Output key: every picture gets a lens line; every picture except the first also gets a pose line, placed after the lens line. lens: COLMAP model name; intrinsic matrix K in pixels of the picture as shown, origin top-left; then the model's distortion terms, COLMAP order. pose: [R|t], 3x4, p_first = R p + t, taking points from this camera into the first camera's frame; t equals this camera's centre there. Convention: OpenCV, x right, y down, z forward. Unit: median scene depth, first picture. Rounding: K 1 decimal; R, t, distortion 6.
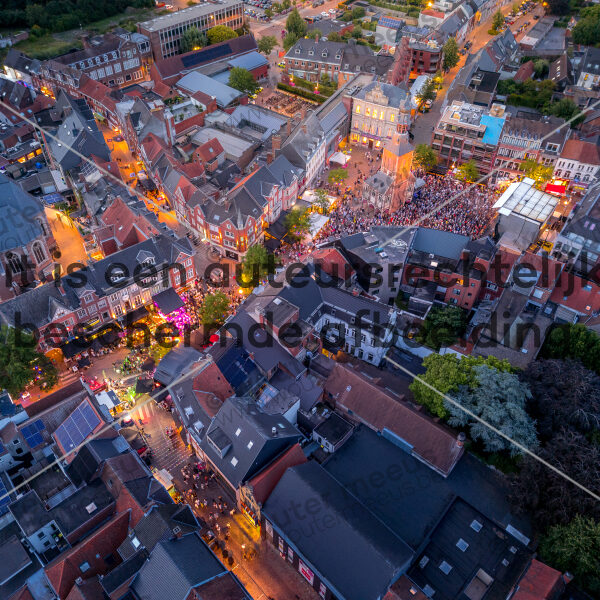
lens RADIAL K [[561.8, 0, 300.0], [0, 561.8, 300.0], [0, 0, 1]] dist [0.115653, -0.114040]
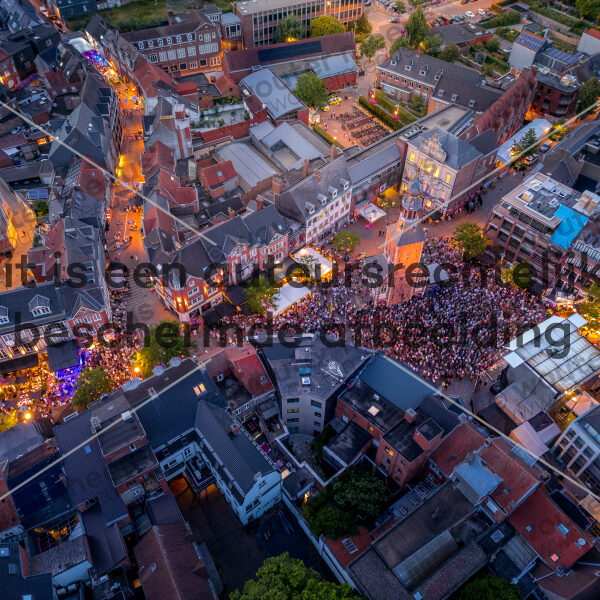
lens RADIAL K [[561.8, 0, 300.0], [0, 561.8, 300.0], [0, 0, 1]] dist [0.115653, -0.114040]
pose [[0.930968, 0.266892, -0.249133, 0.181972], [-0.251809, 0.963472, 0.091183, -0.153362], [0.264368, -0.022155, 0.964167, 0.160920]]
